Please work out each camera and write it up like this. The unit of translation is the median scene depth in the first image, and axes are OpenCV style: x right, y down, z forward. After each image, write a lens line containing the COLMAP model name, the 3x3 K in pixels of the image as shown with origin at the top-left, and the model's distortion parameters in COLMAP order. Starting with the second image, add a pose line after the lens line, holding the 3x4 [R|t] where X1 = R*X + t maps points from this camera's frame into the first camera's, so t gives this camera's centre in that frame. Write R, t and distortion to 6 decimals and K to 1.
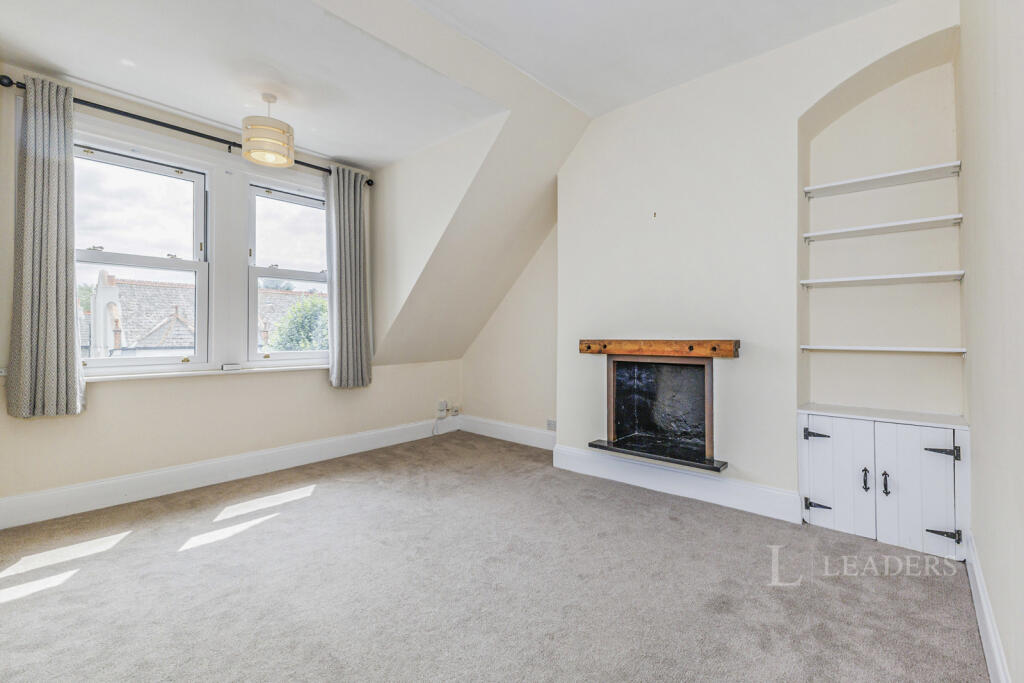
lens RADIAL K [[449.1, 0, 516.4], [0, 449.1, 330.0], [0, 0, 1]] dist [0.001298, 0.000094]
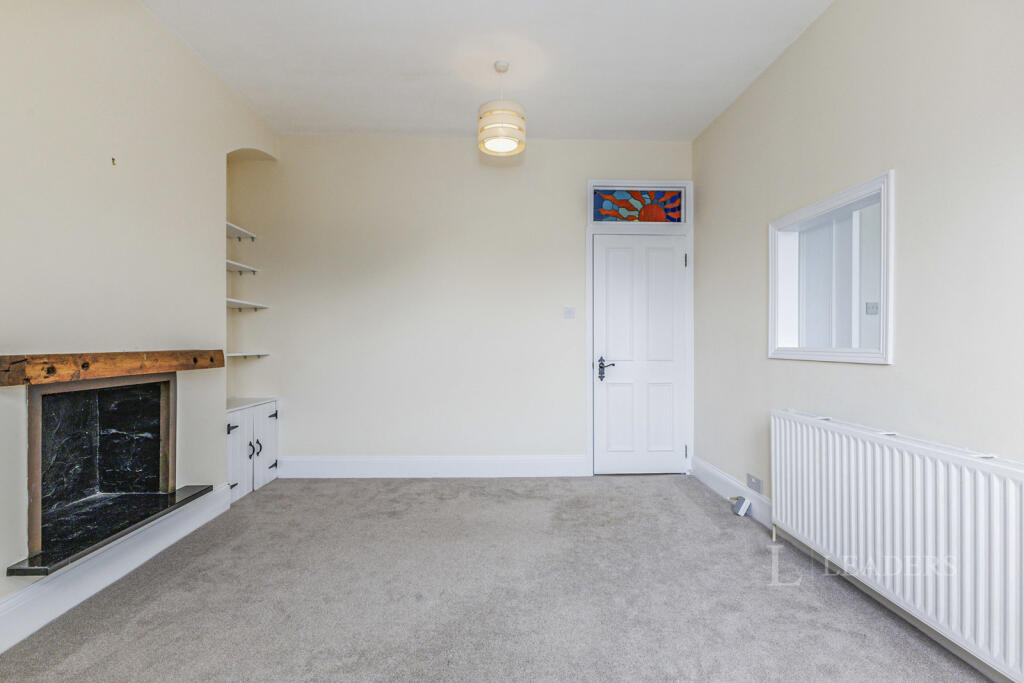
lens RADIAL K [[440.2, 0, 512.0], [0, 440.2, 341.5], [0, 0, 1]] dist [0.000481, -0.000233]
pose [[-0.689605, 0.003806, 0.724176, -0.559837], [-0.008012, 0.999885, -0.012885, 0.009811], [-0.724141, -0.014688, -0.689495, 1.022066]]
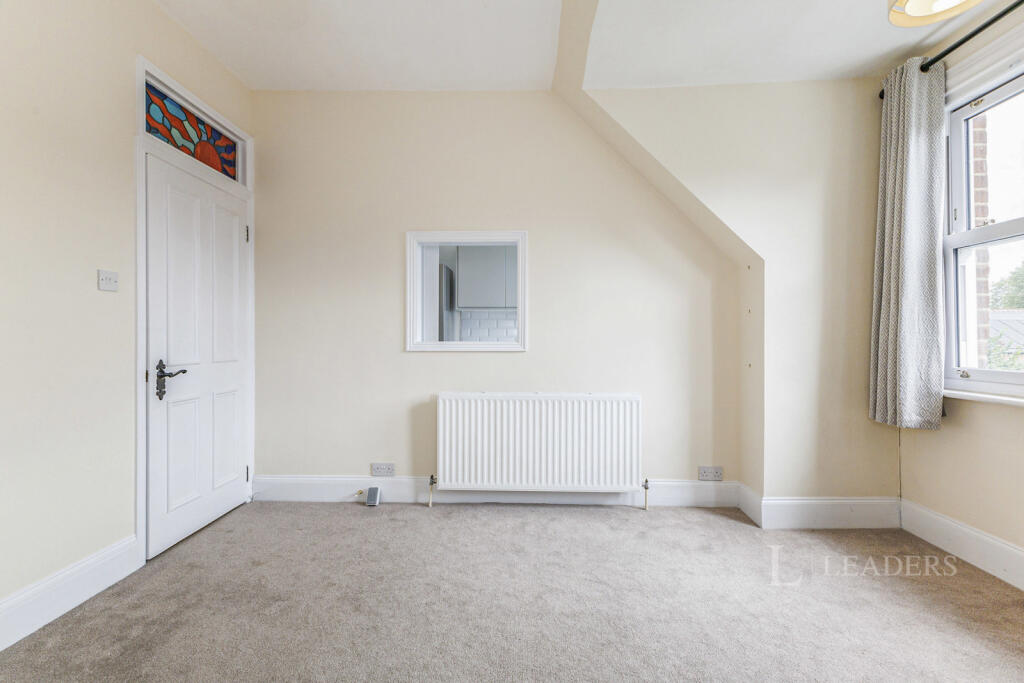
lens RADIAL K [[439.6, 0, 514.5], [0, 439.6, 338.0], [0, 0, 1]] dist [0.003380, 0.000075]
pose [[-0.766027, -0.000102, -0.642809, 0.132607], [0.008732, 0.999906, -0.010564, 0.010268], [0.642750, -0.013706, -0.765954, 0.958958]]
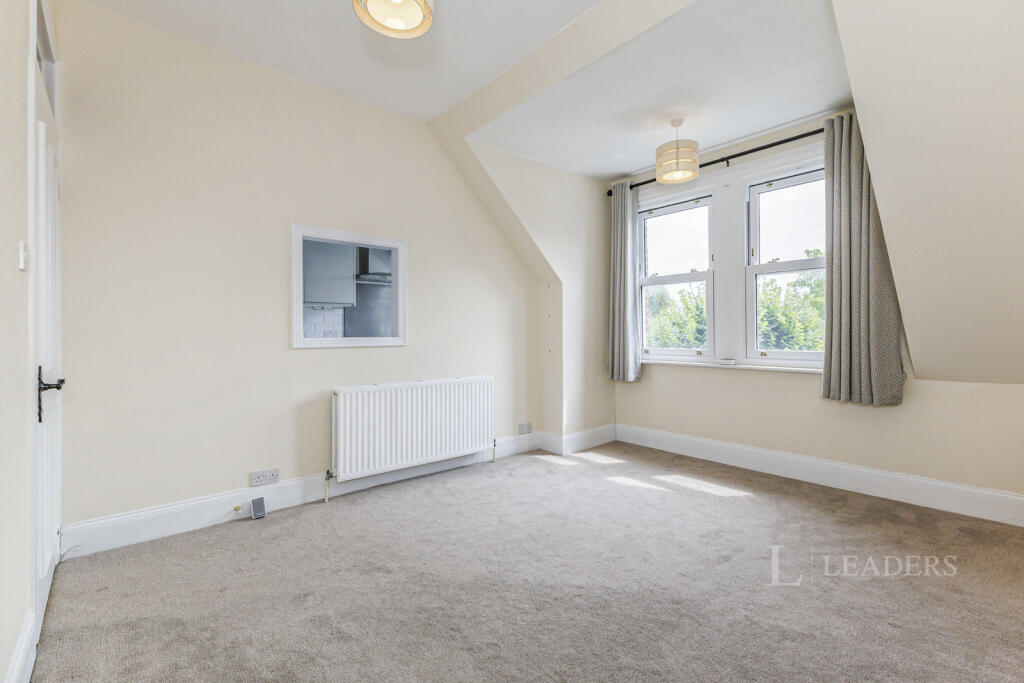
lens RADIAL K [[449.1, 0, 516.4], [0, 449.1, 330.0], [0, 0, 1]] dist [0.001298, 0.000094]
pose [[-0.132478, -0.003228, -0.991181, 0.554887], [0.016735, 0.999845, -0.005493, 0.001988], [0.991045, -0.017315, -0.132404, 0.668541]]
